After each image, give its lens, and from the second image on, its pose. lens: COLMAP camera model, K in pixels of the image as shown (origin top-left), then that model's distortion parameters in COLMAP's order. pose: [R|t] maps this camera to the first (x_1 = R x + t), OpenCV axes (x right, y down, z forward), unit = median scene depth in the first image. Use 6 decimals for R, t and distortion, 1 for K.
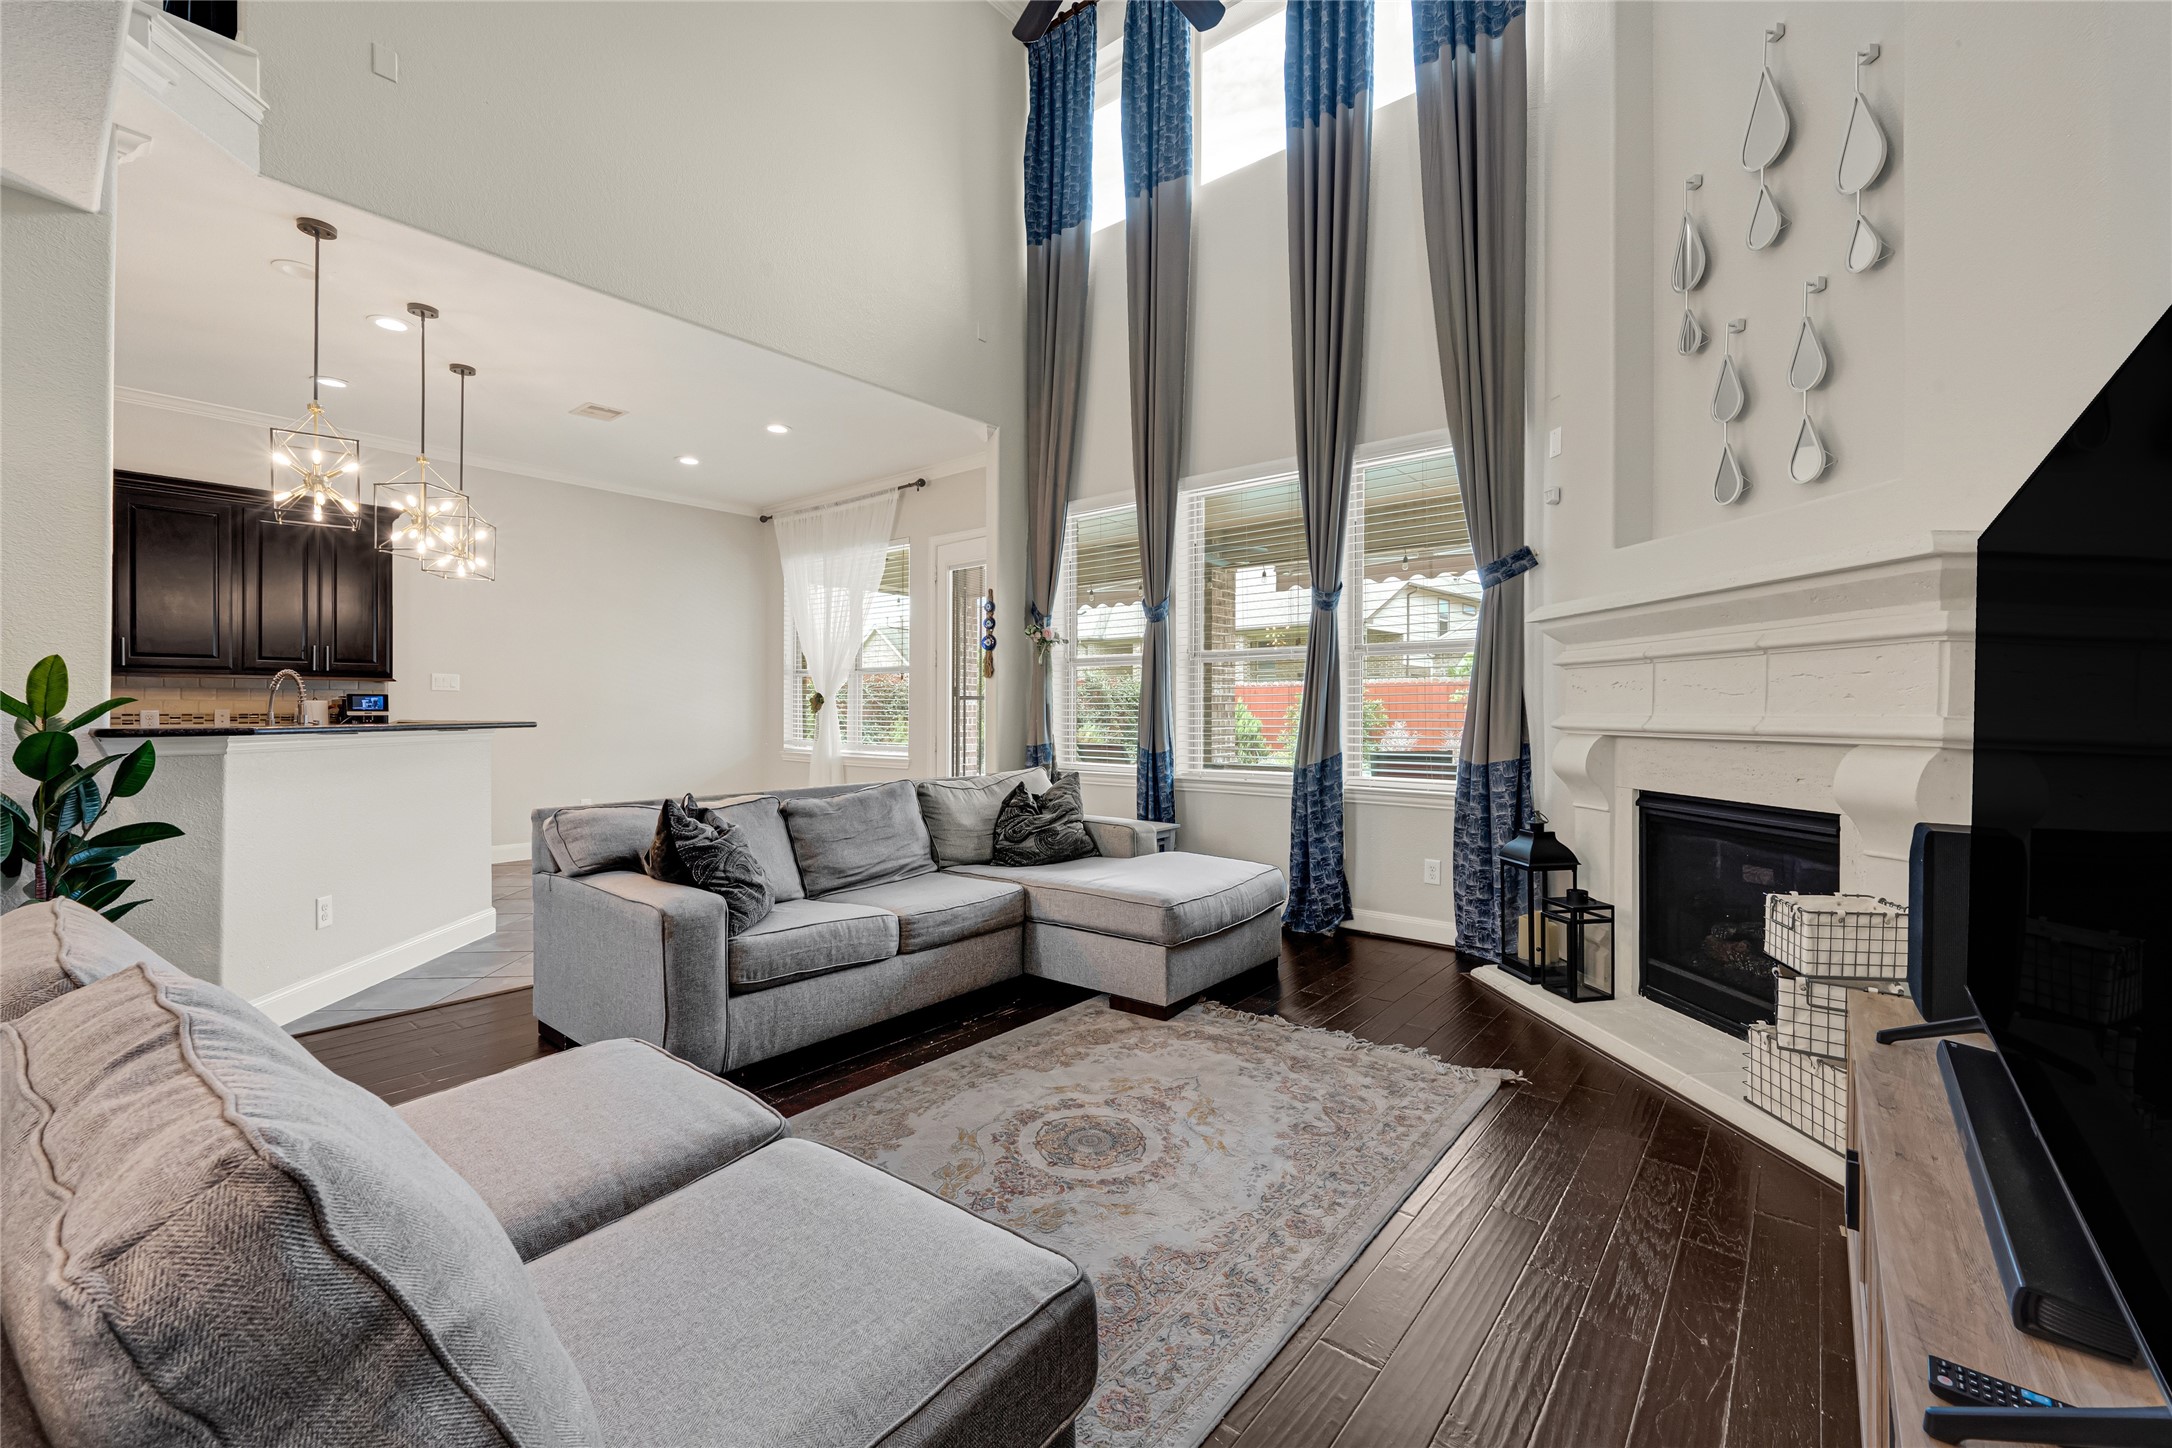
lens RADIAL K [[888.0, 0, 1082.1], [0, 888.0, 714.6], [0, 0, 1]] dist [0.002145, 0.000150]
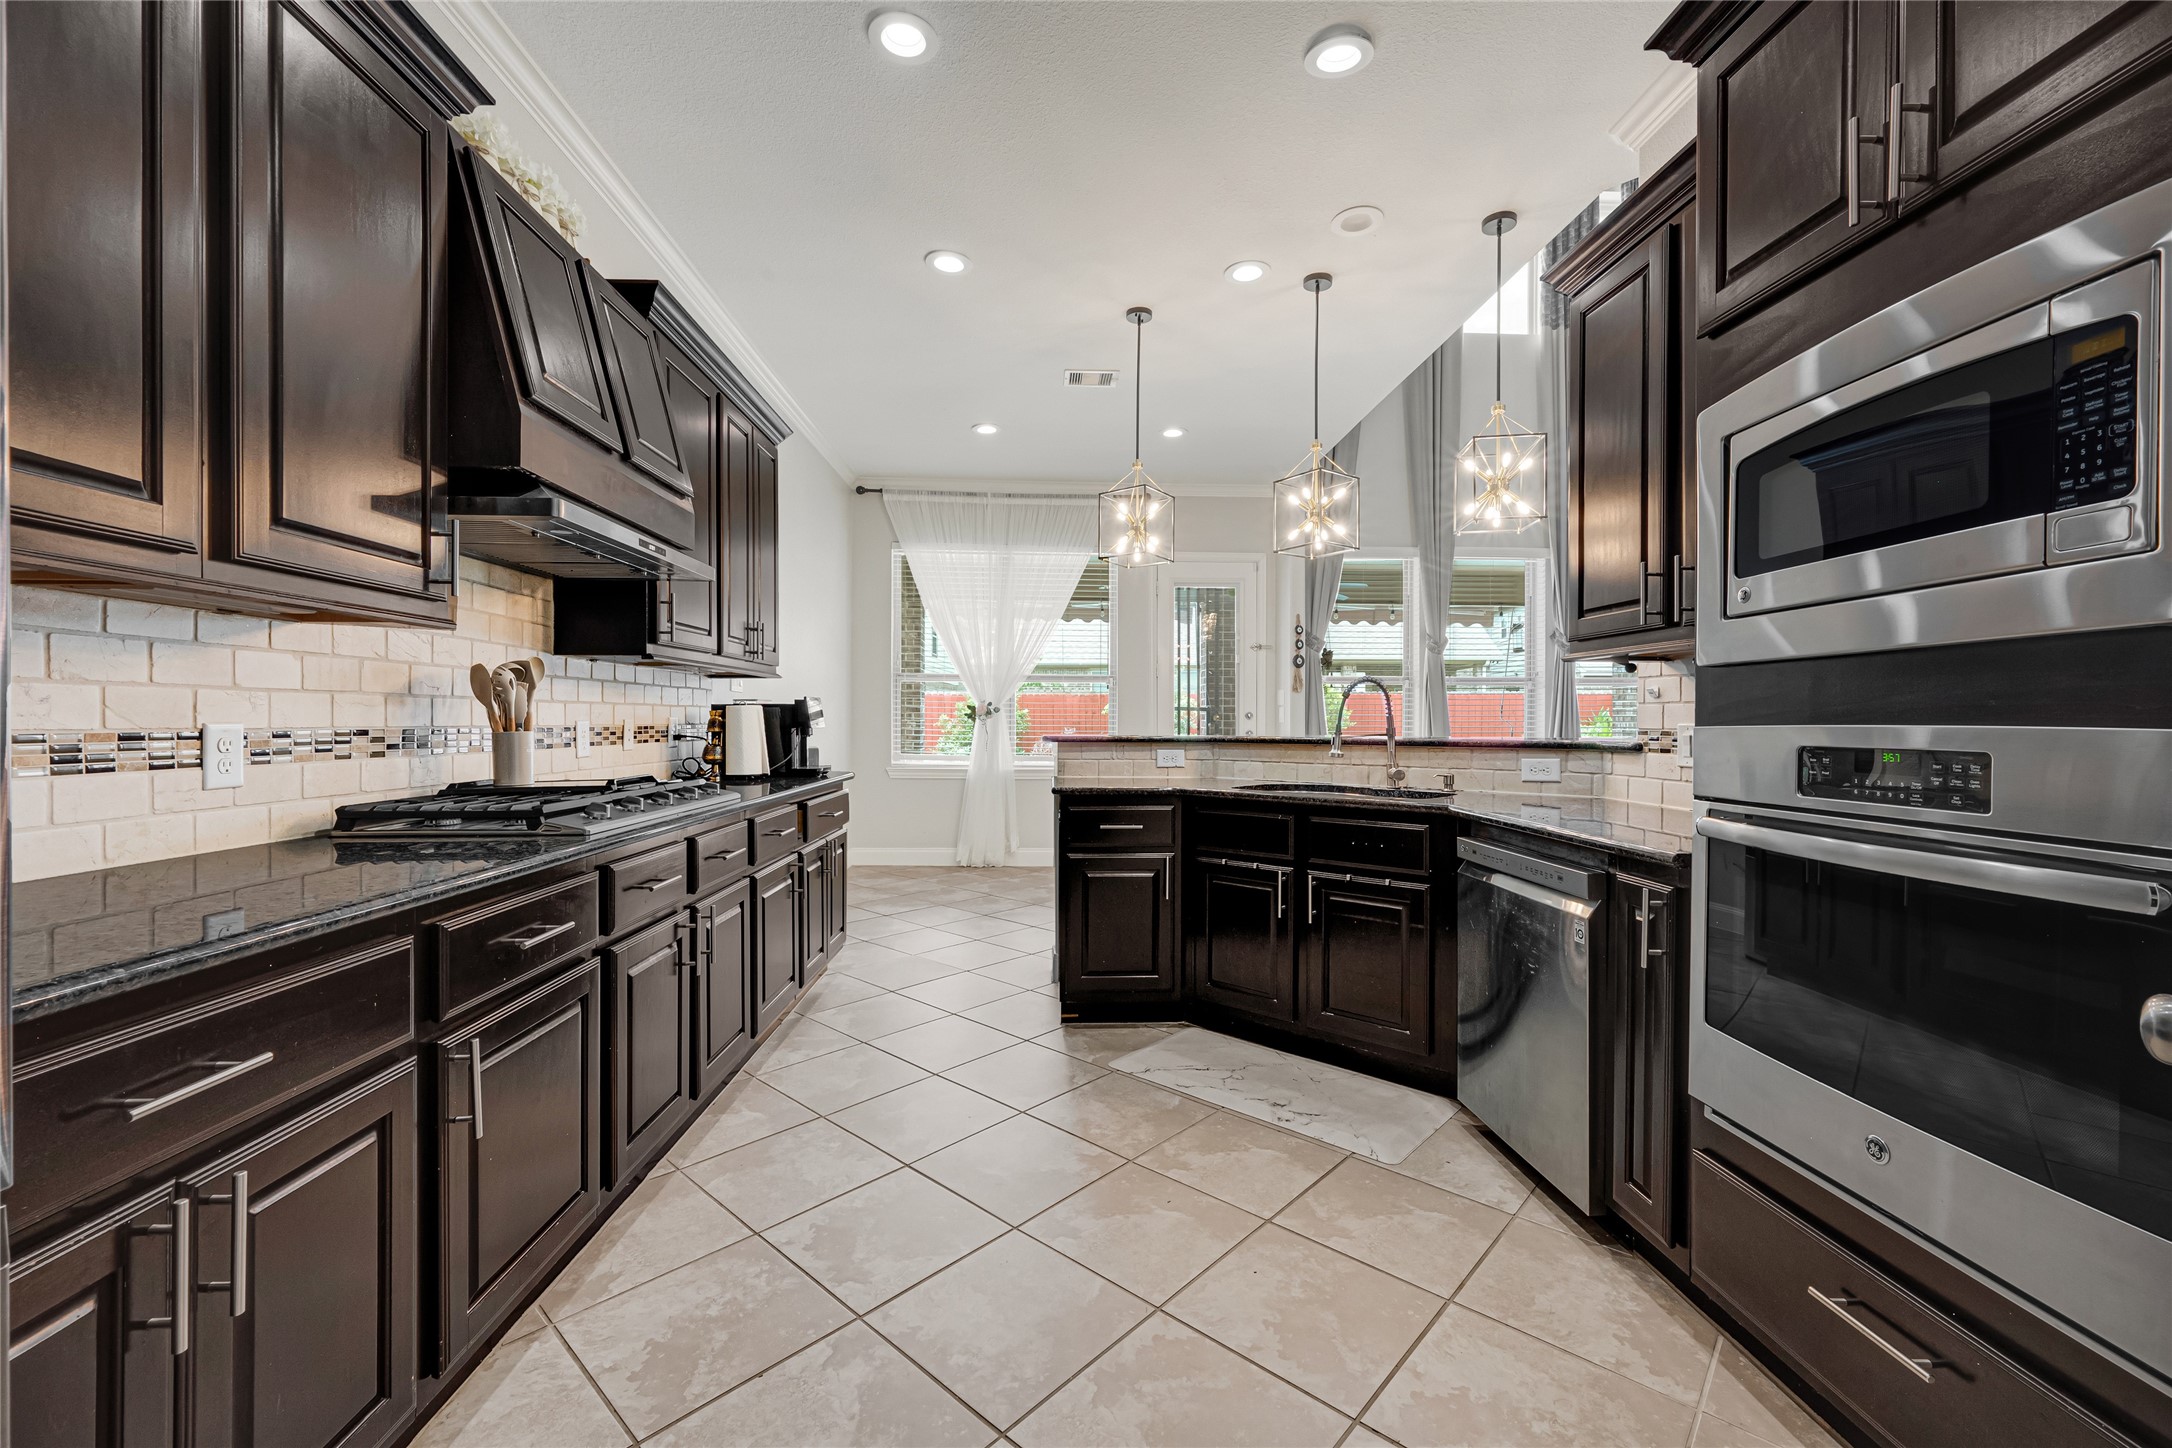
lens RADIAL K [[886.1, 0, 1080.1], [0, 886.1, 722.1], [0, 0, 1]] dist [0.001624, 0.000068]
pose [[0.750113, -0.001253, 0.661308, -0.941640], [0.003871, 0.999989, -0.002496, 0.001171], [-0.661298, 0.004432, 0.750110, 0.295580]]
